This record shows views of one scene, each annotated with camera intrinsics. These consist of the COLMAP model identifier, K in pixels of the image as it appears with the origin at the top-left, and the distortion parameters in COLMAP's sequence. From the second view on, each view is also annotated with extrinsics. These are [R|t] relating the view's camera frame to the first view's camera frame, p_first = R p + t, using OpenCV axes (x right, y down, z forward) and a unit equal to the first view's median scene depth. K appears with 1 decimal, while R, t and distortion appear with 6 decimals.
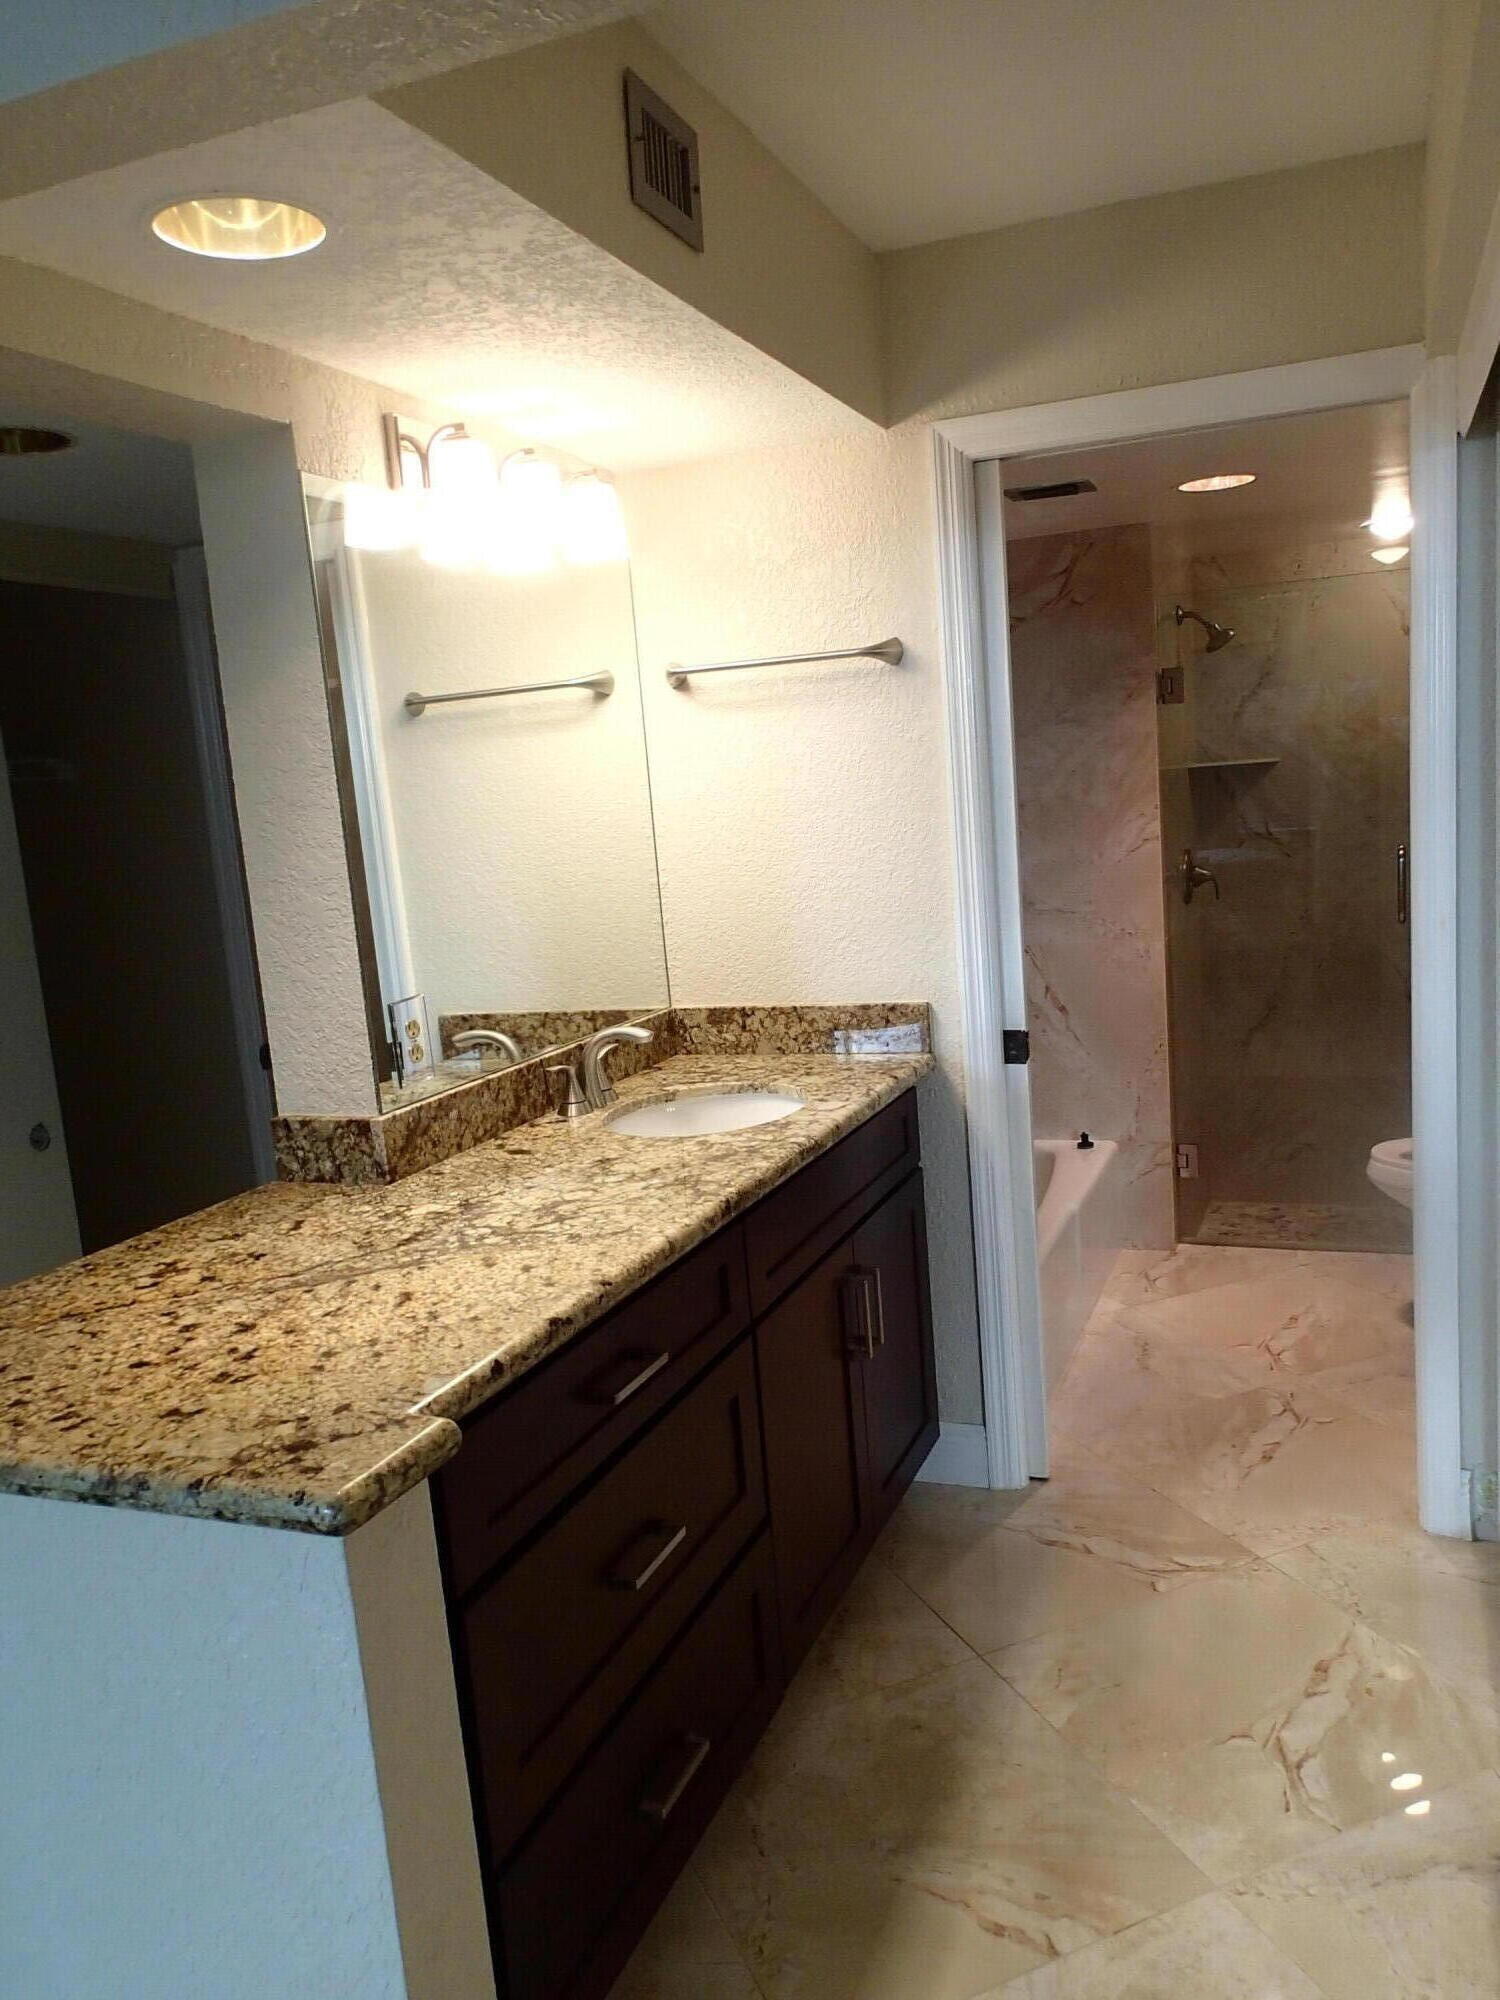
lens RADIAL K [[1462.3, 0, 750.0], [0, 1462.3, 1000.0], [0, 0, 1]] dist [-0.001047, -0.001184]
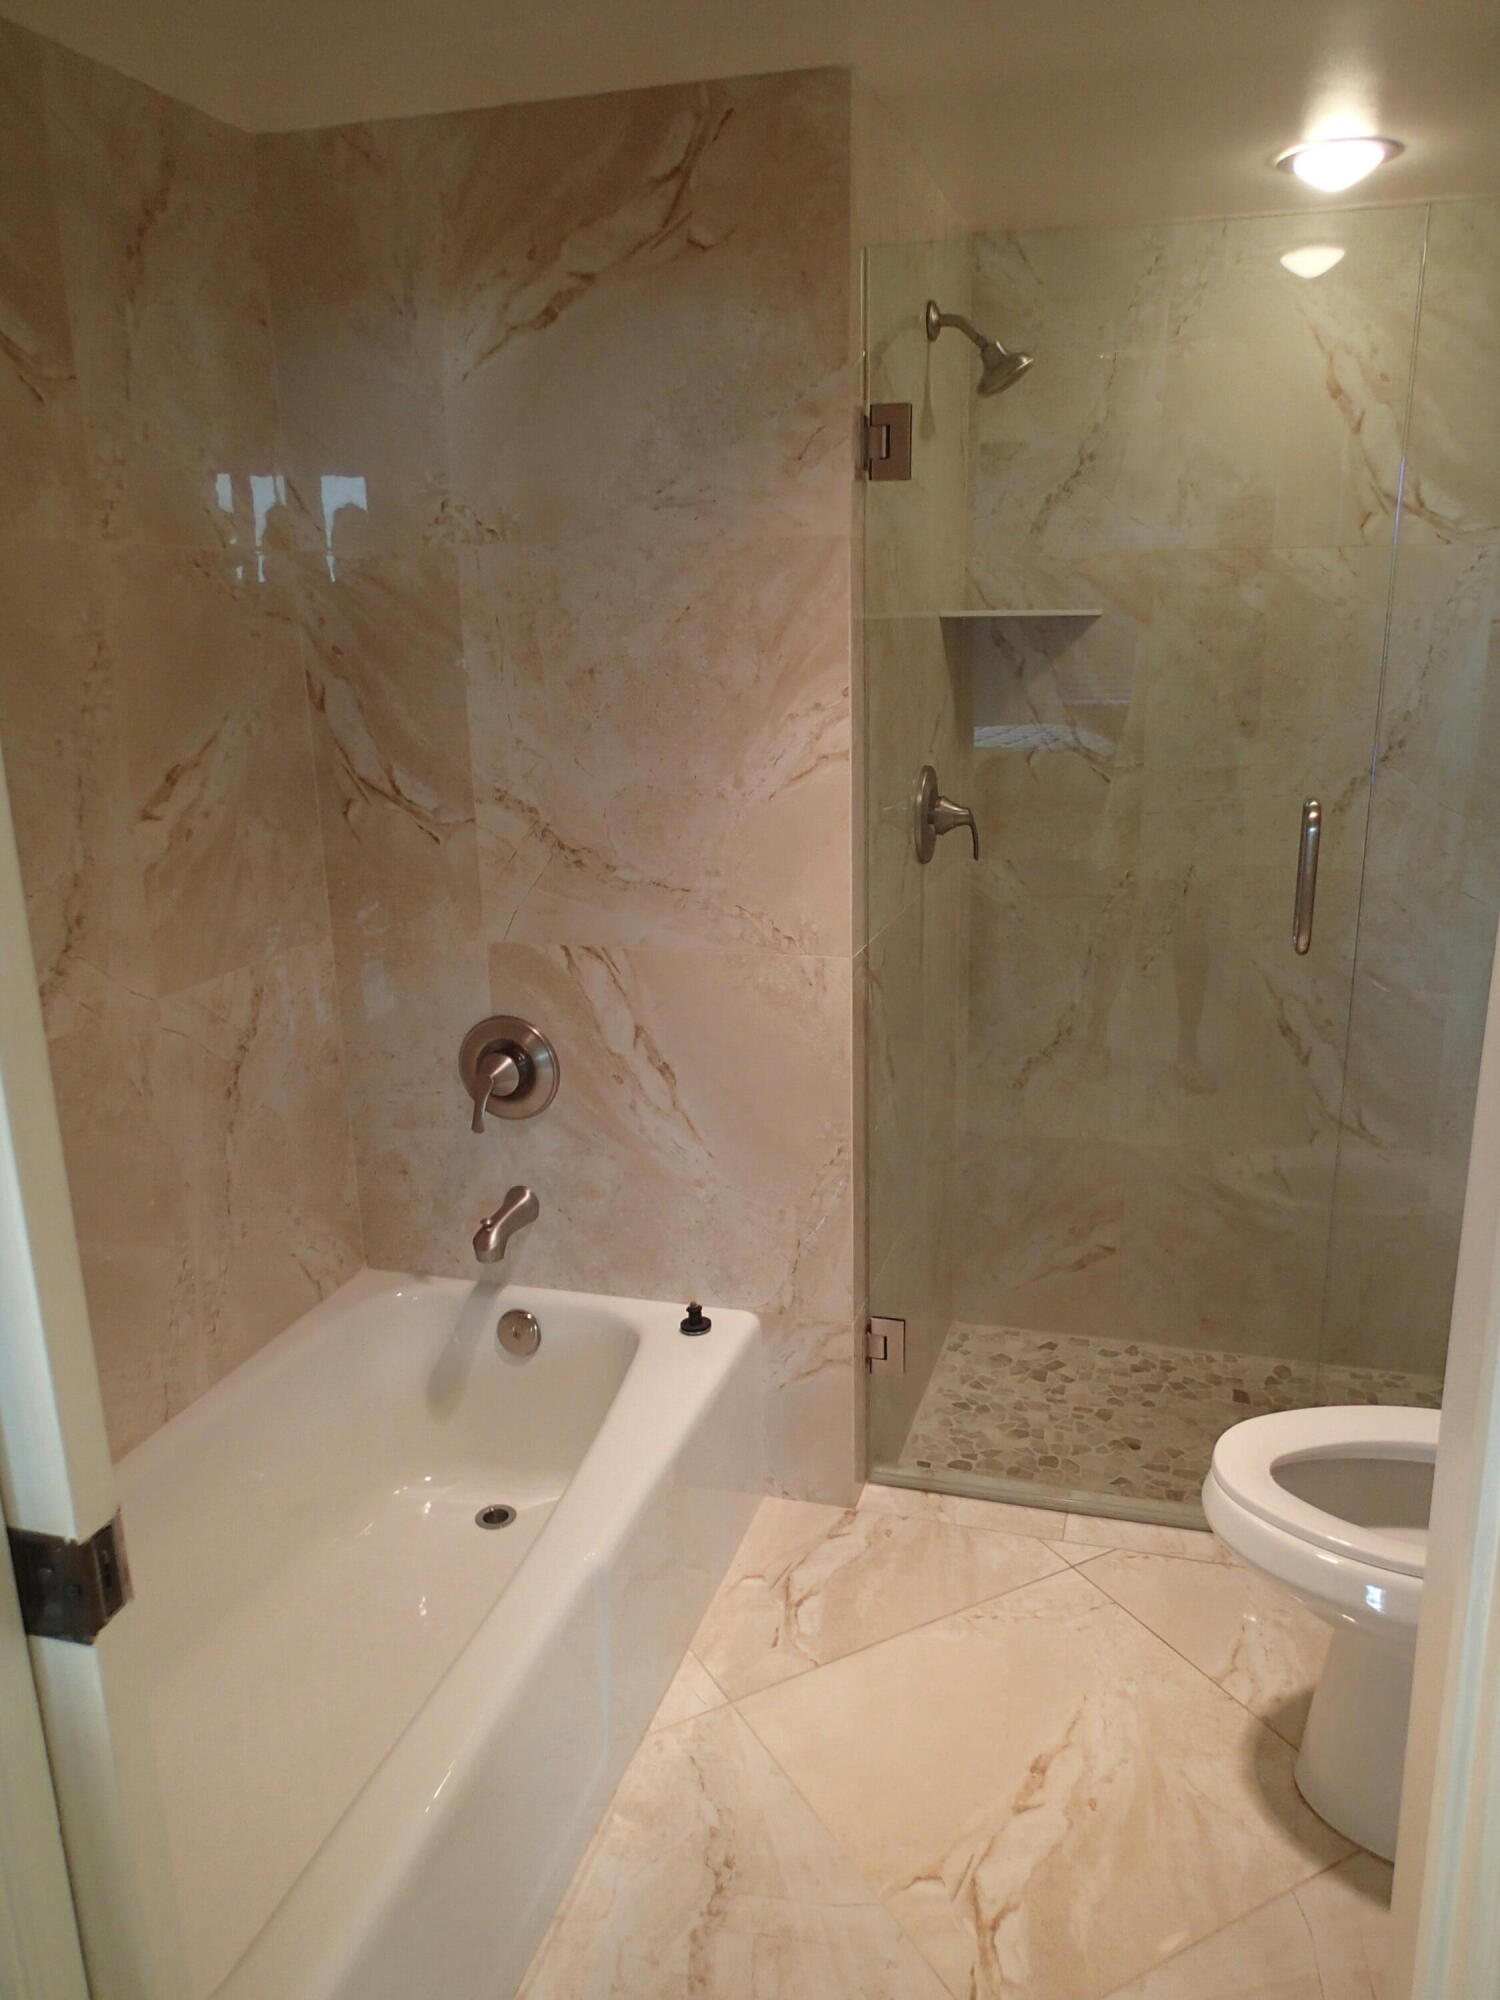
lens RADIAL K [[1535.1, 0, 750.0], [0, 1535.1, 1000.0], [0, 0, 1]] dist [0.063408, -0.146181]
pose [[0.992101, 0.030800, 0.121599, 0.177104], [-0.042589, 0.994511, 0.095569, -0.073364], [-0.117988, -0.099993, 0.987968, 0.454984]]
